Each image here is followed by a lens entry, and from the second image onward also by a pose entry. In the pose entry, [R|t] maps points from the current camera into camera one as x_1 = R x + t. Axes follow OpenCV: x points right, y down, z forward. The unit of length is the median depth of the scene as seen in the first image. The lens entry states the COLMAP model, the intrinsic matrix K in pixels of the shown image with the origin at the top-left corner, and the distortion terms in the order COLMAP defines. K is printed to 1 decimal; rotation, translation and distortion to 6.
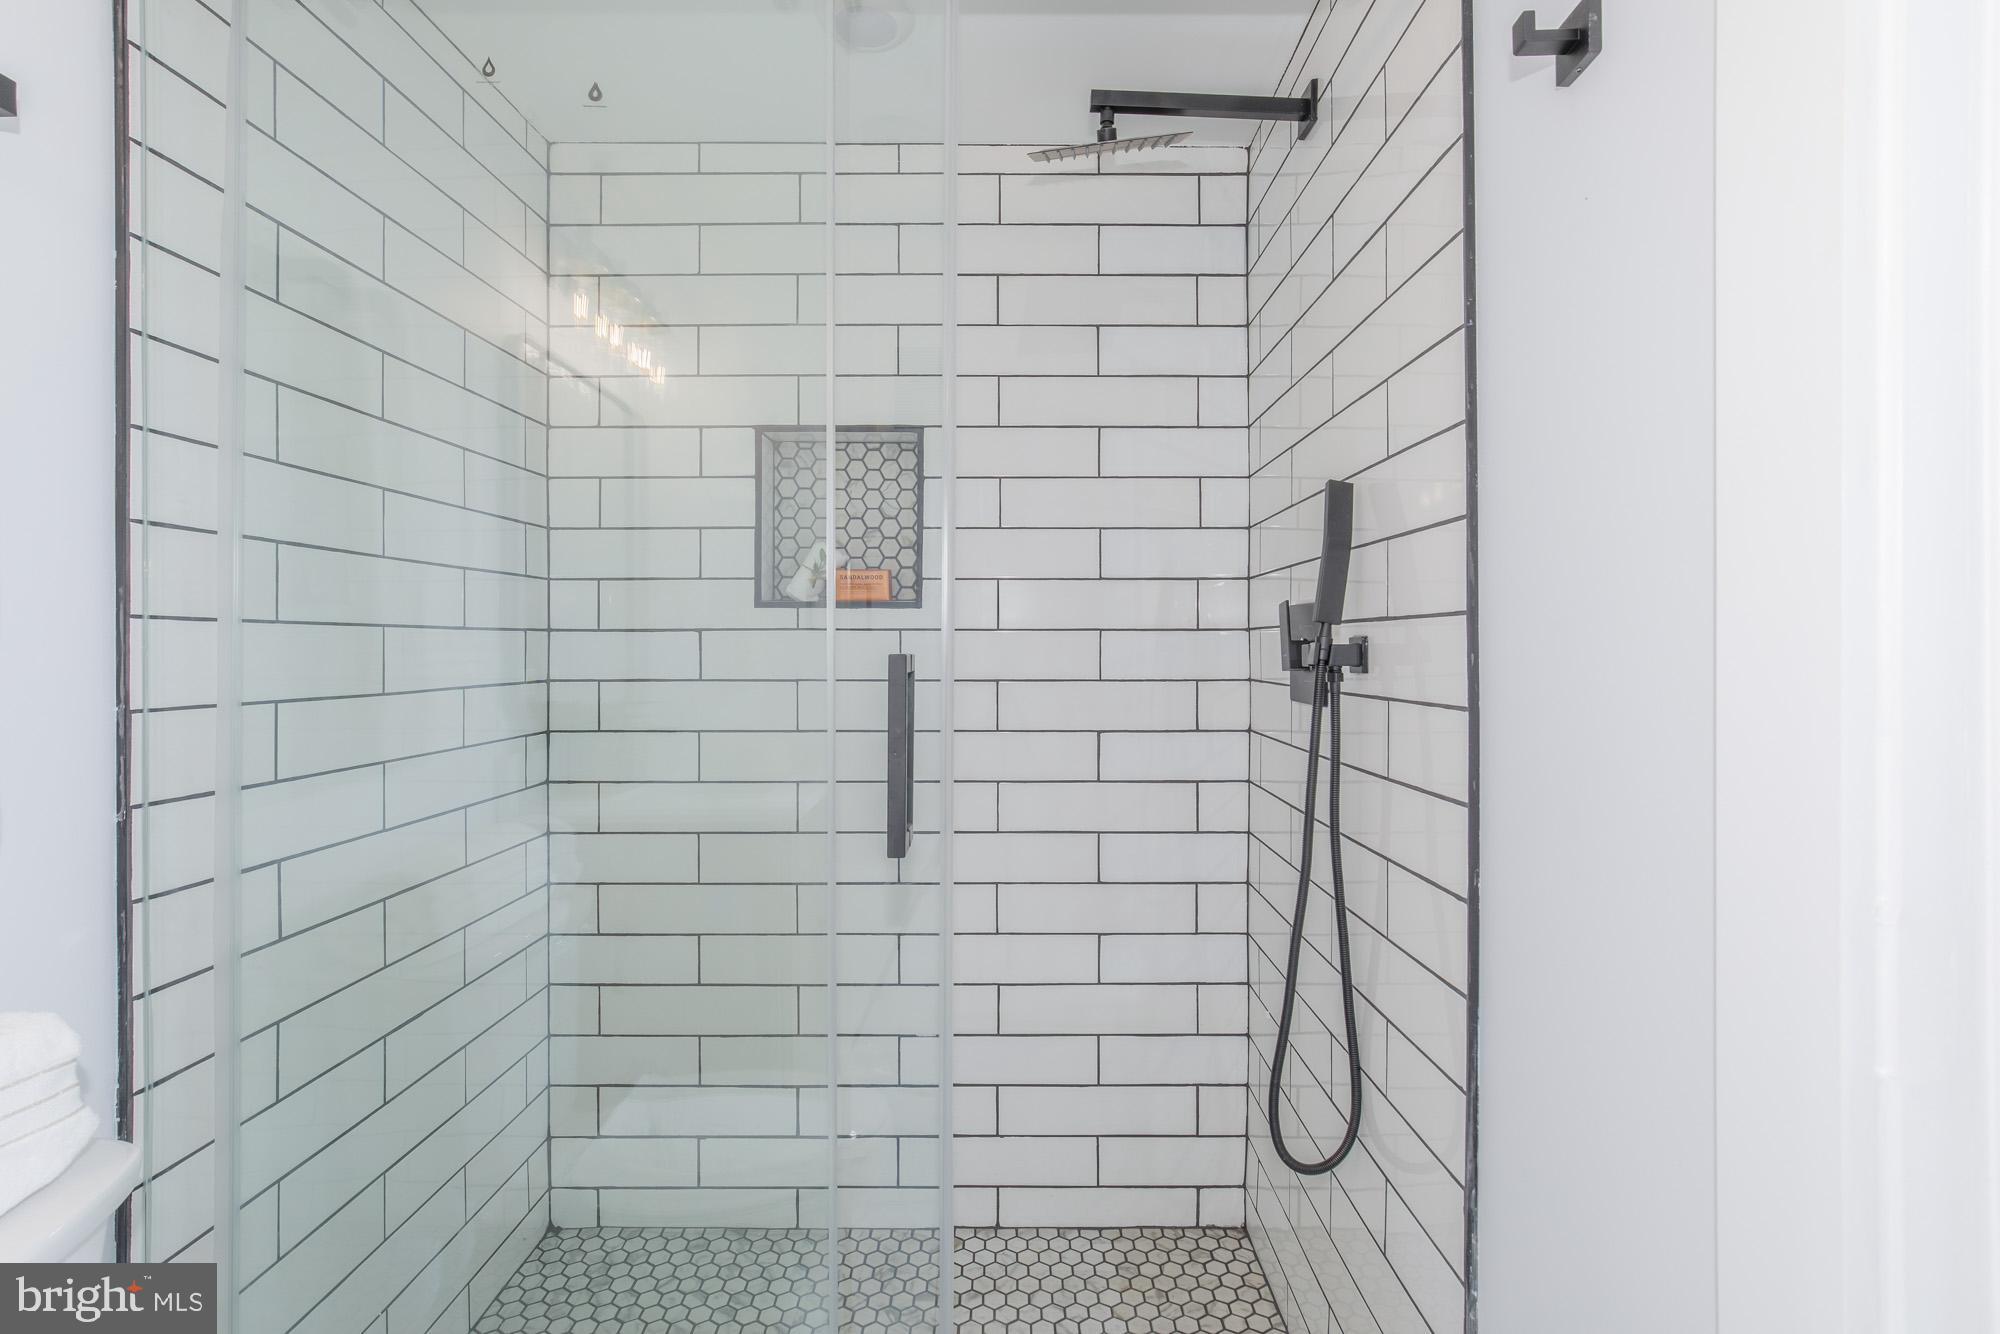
lens RADIAL K [[926.4, 0, 1005.0], [0, 926.4, 647.4], [0, 0, 1]] dist [-0.018041, 0.008919]
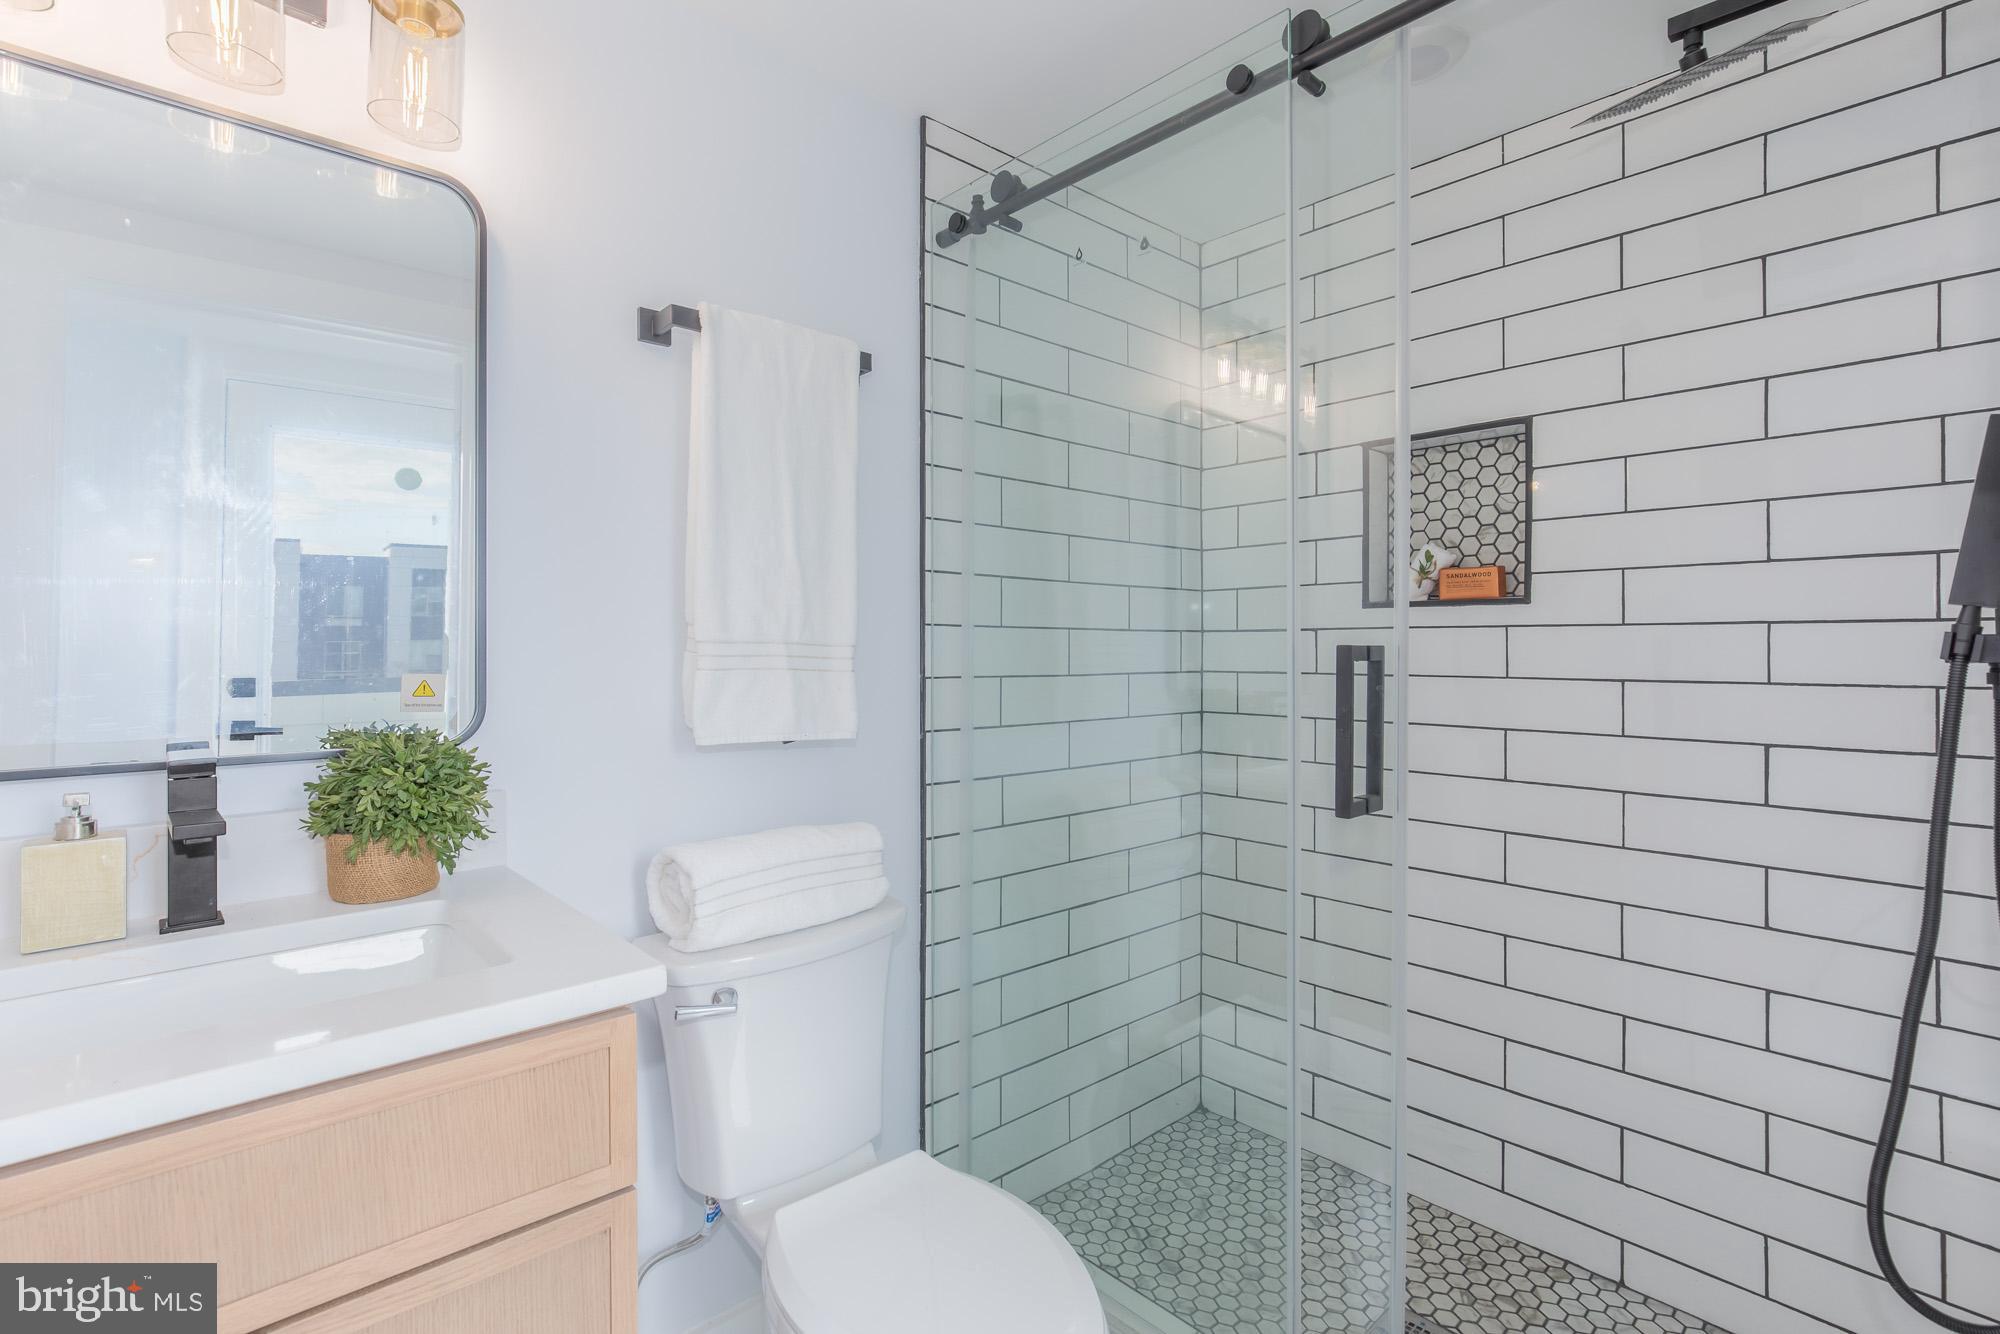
lens RADIAL K [[926.4, 0, 1002.5], [0, 926.4, 652.7], [0, 0, 1]] dist [-0.018041, 0.008919]
pose [[0.688101, 0.002930, -0.725609, 0.236340], [-0.002696, 0.999995, 0.001481, 0.009397], [0.725610, 0.000937, 0.688106, -0.067212]]
